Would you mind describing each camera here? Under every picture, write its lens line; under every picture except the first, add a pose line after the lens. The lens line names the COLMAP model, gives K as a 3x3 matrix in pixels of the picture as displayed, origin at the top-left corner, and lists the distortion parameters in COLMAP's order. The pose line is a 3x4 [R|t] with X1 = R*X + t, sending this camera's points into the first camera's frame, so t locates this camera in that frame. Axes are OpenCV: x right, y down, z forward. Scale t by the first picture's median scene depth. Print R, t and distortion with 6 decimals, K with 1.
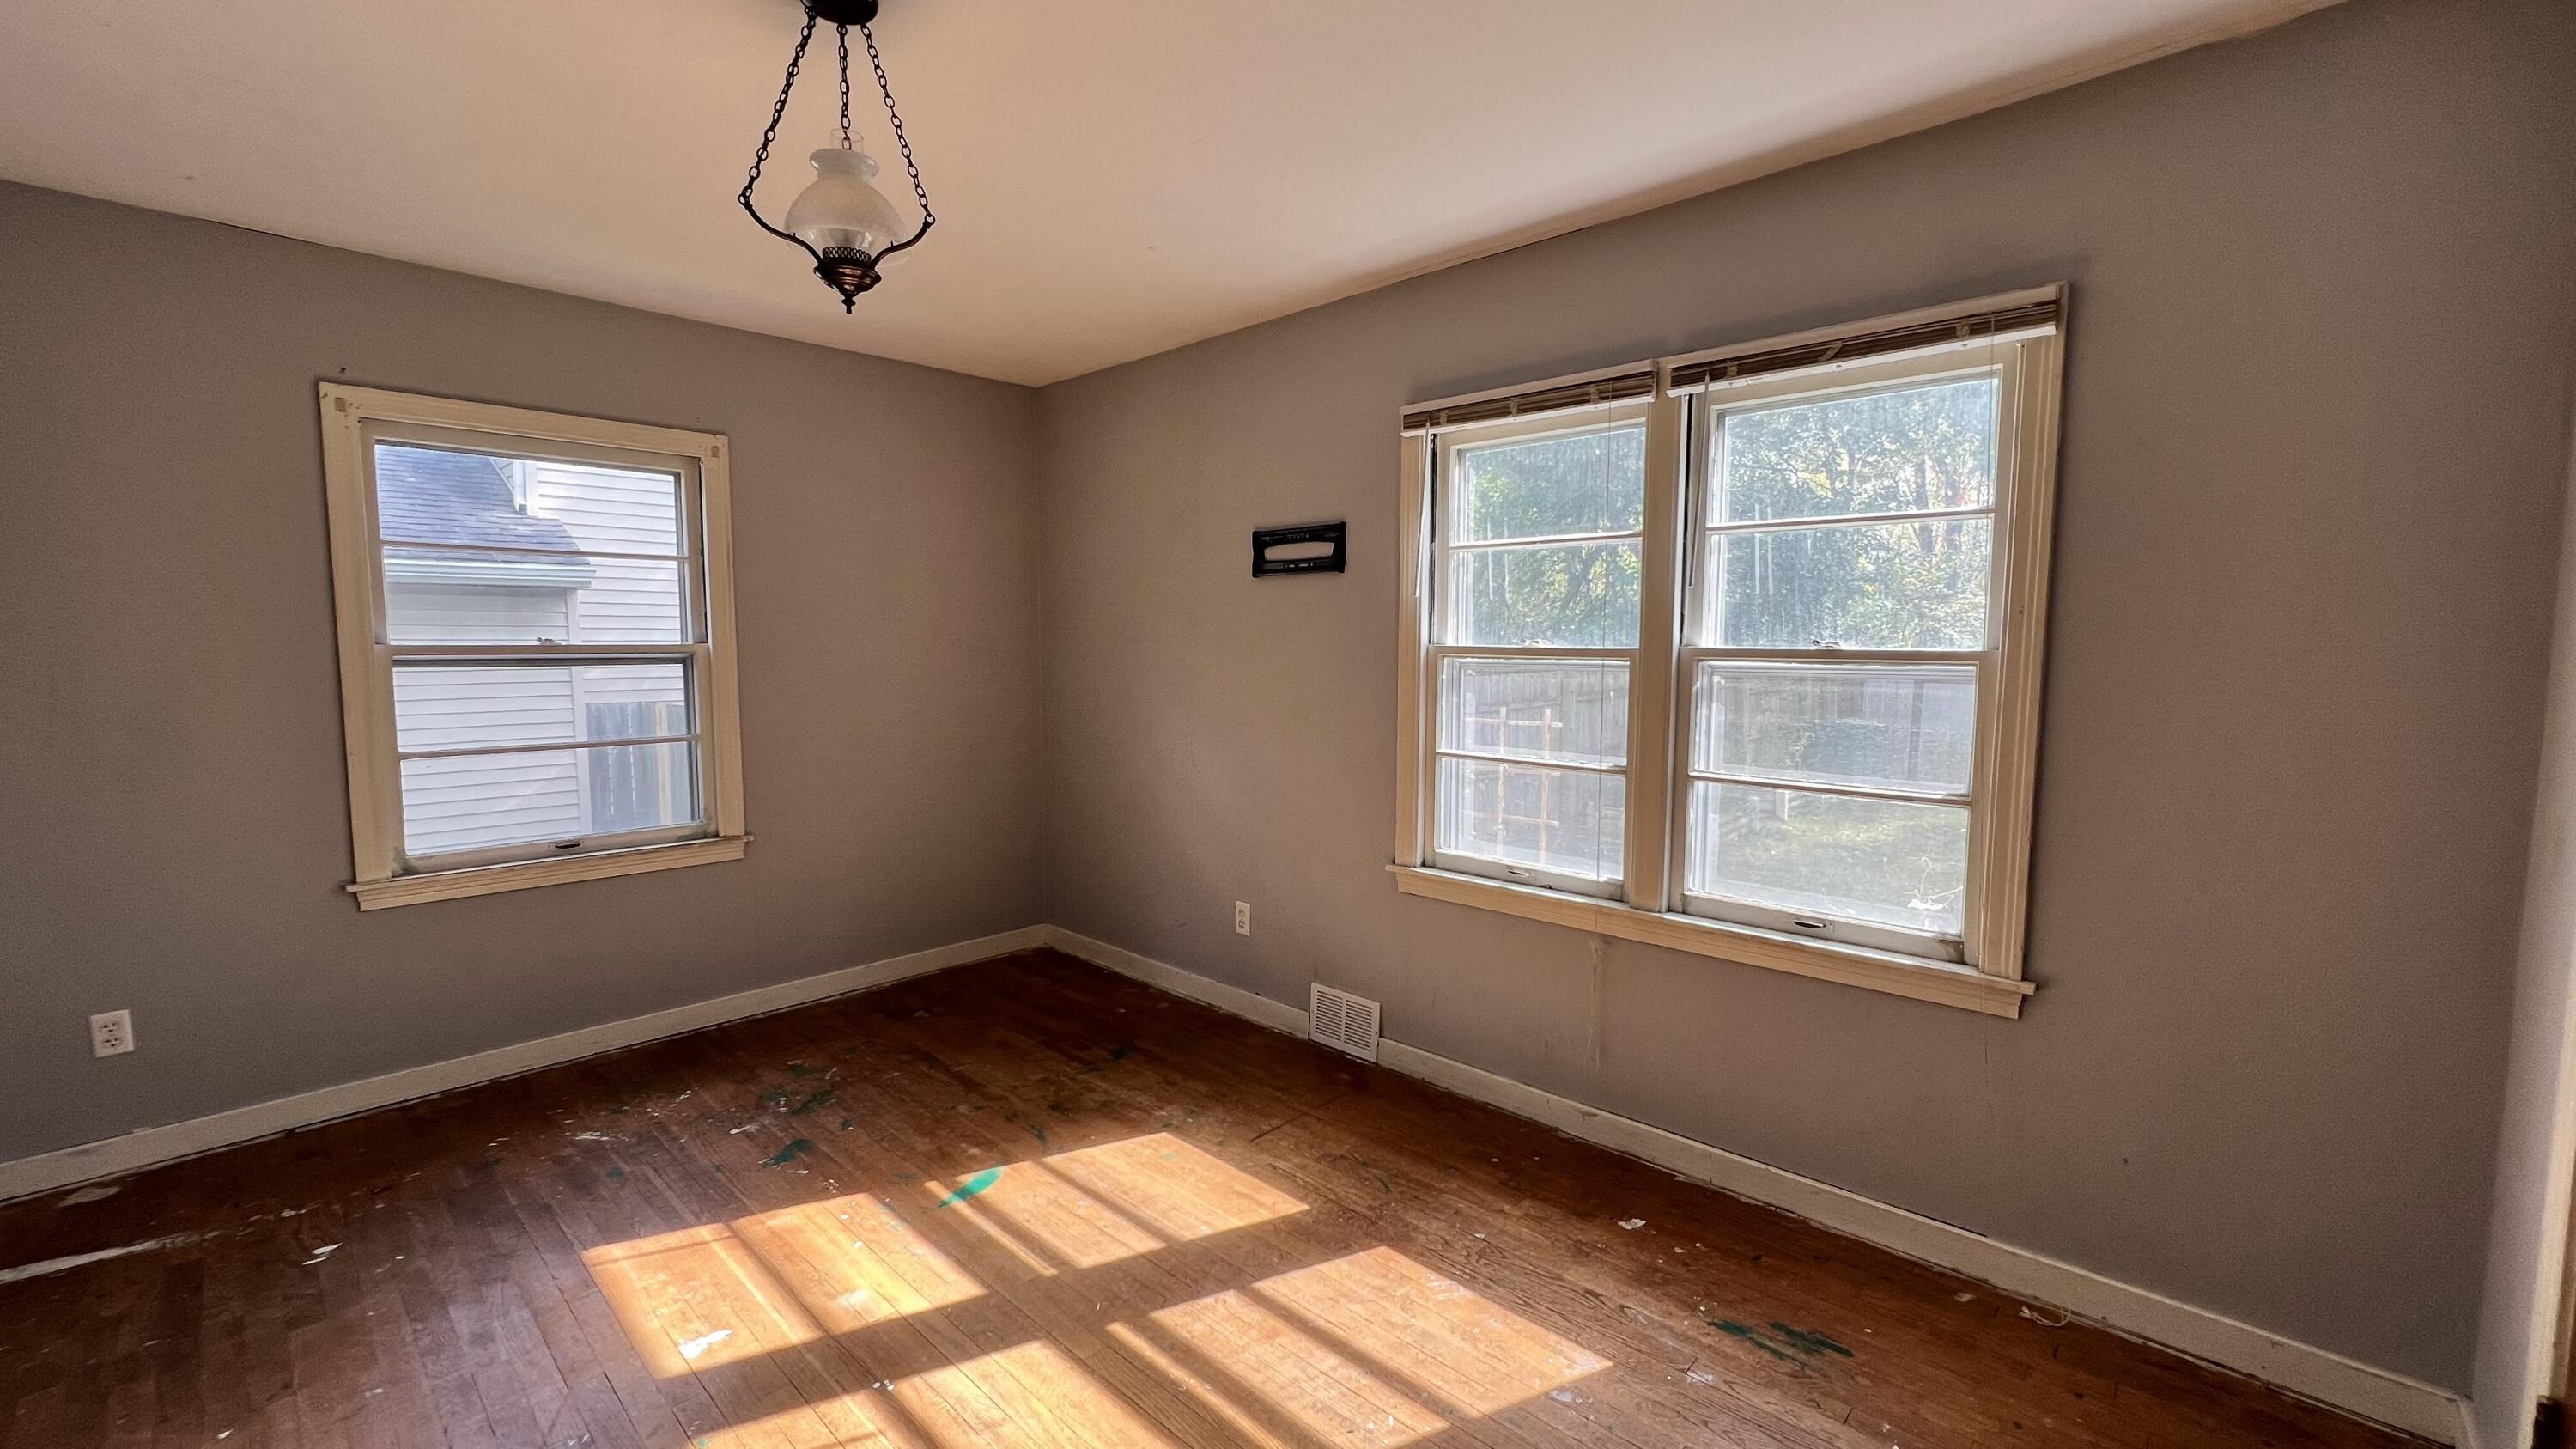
lens RADIAL K [[1027.0, 0, 1285.5], [0, 1027.0, 729.4], [0, 0, 1]] dist [-0.003238, 0.000228]
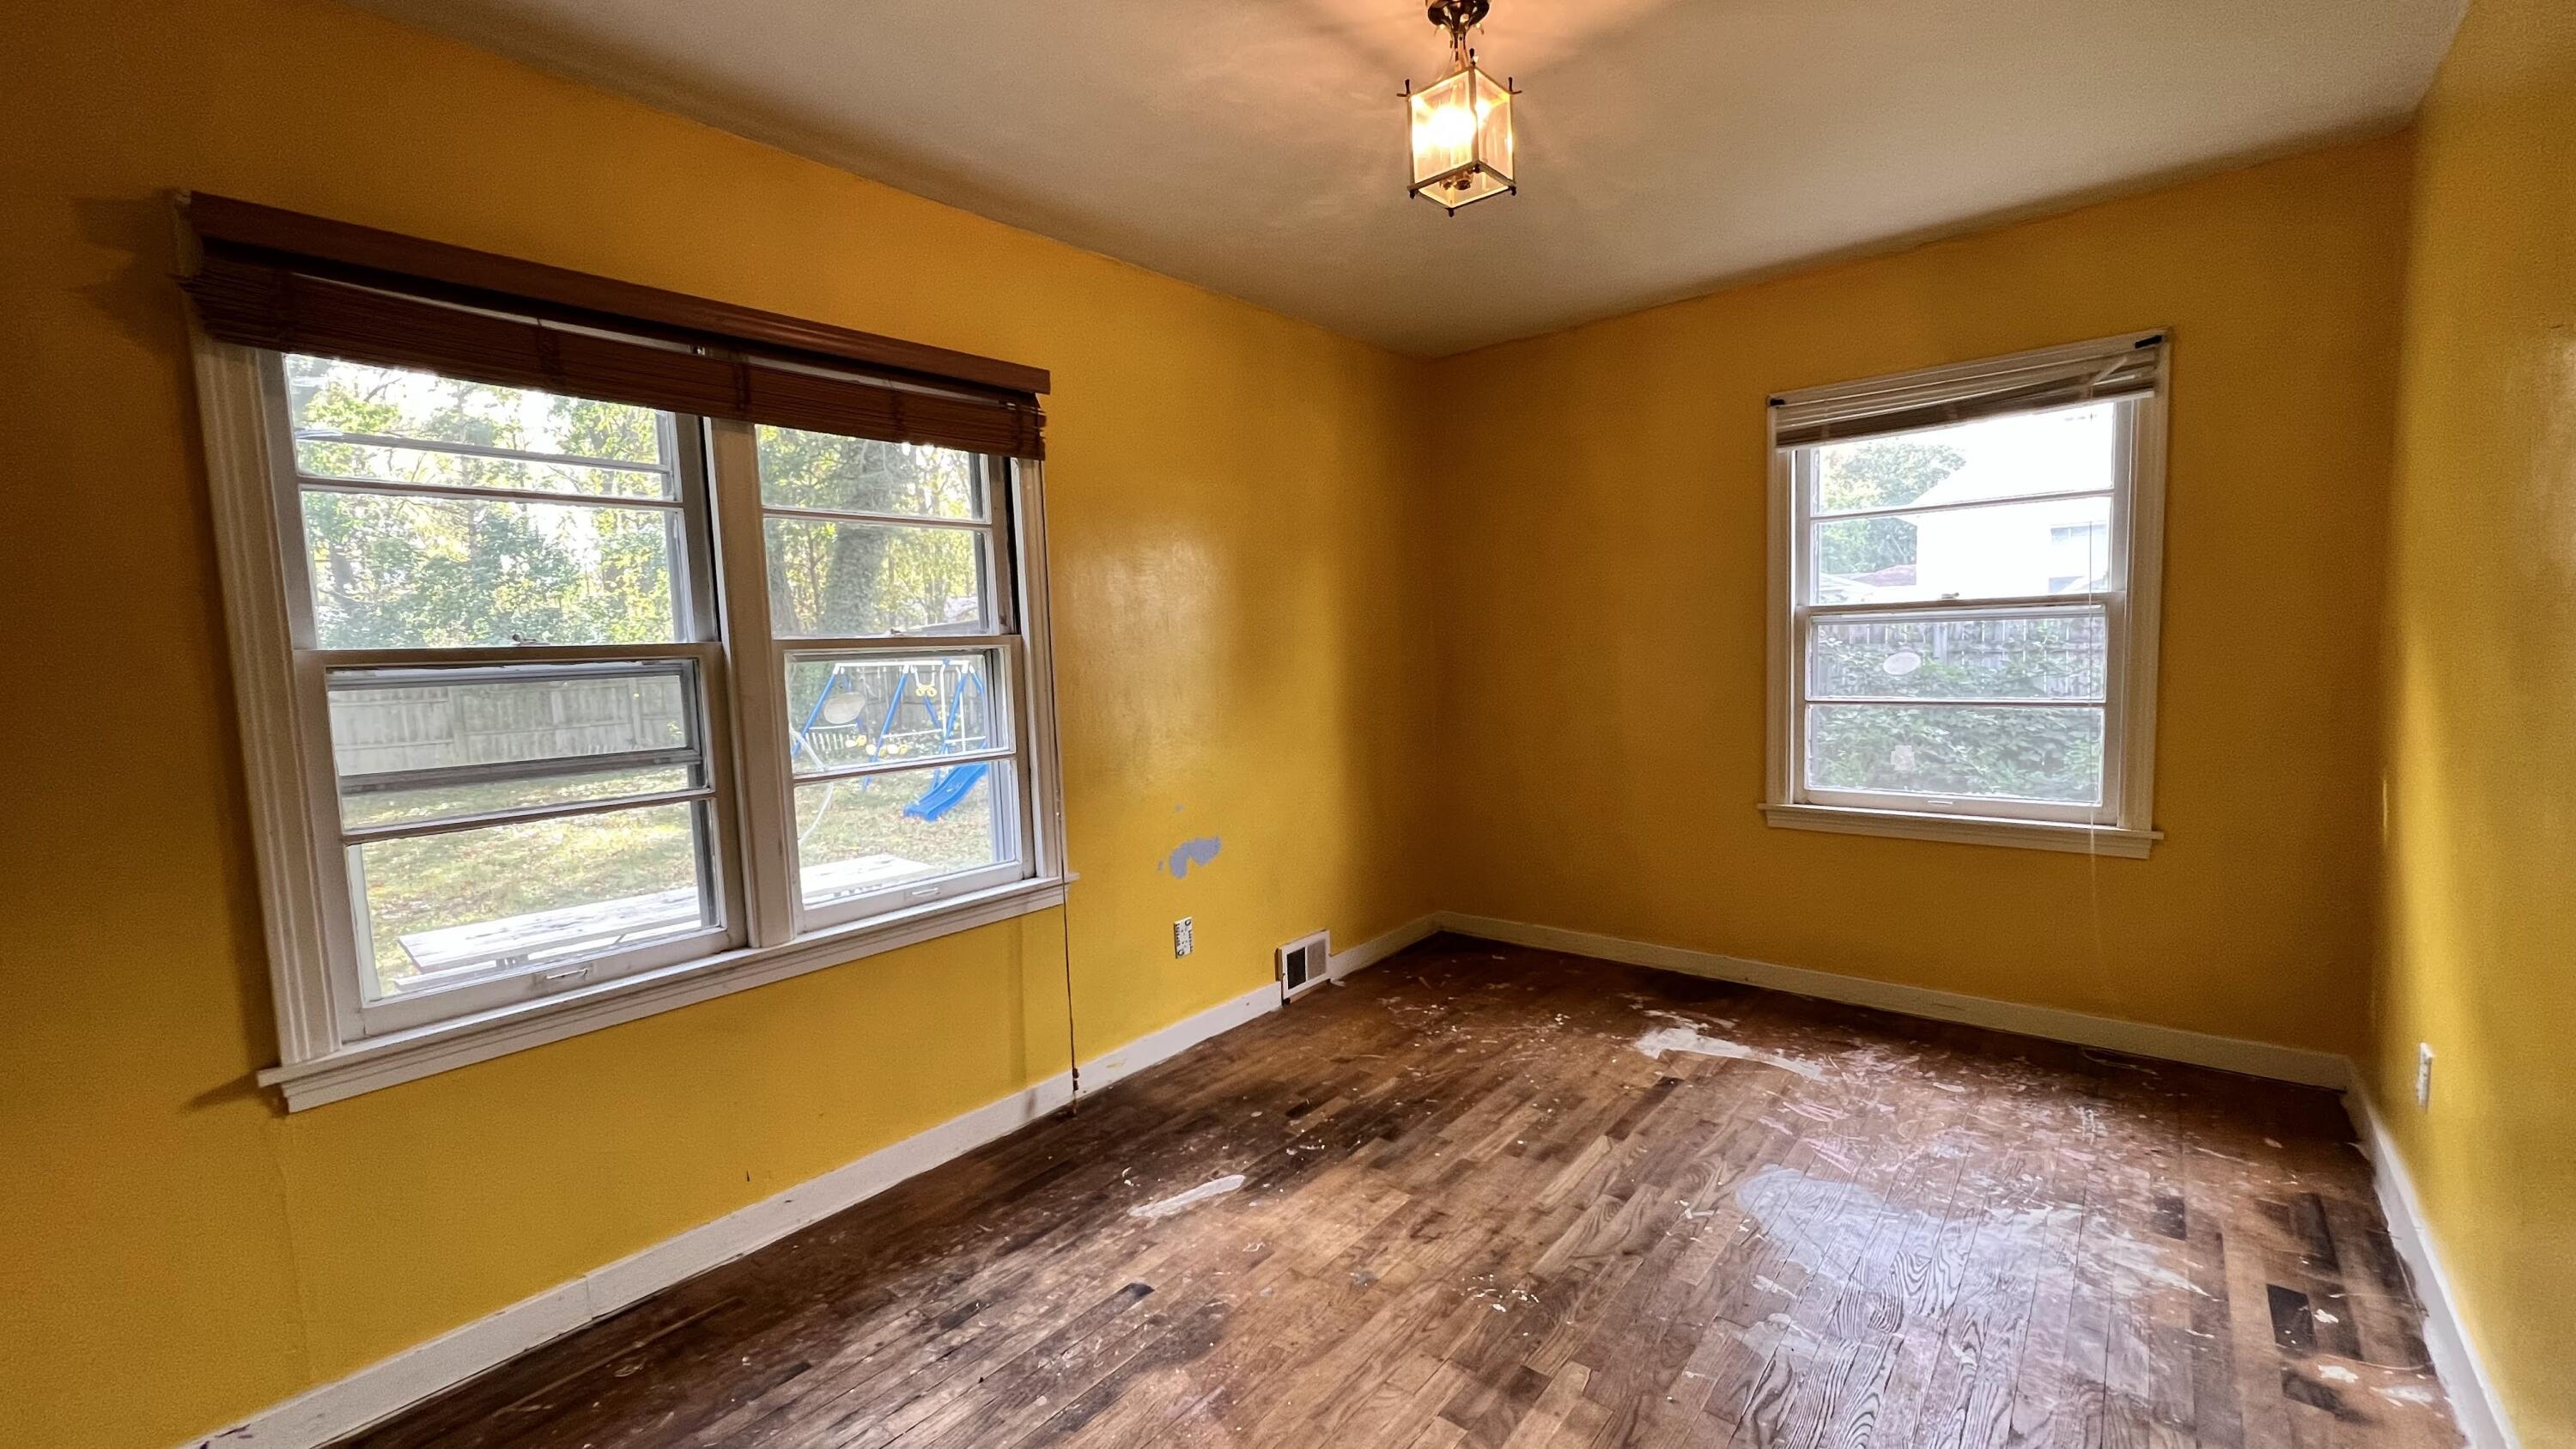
lens RADIAL K [[1027.0, 0, 1285.5], [0, 1027.0, 729.4], [0, 0, 1]] dist [-0.003238, 0.000228]
pose [[0.873477, -0.074889, 0.481071, -0.885984], [0.075481, 0.996982, 0.018150, -0.009347], [-0.480979, 0.020458, 0.876493, 0.289761]]
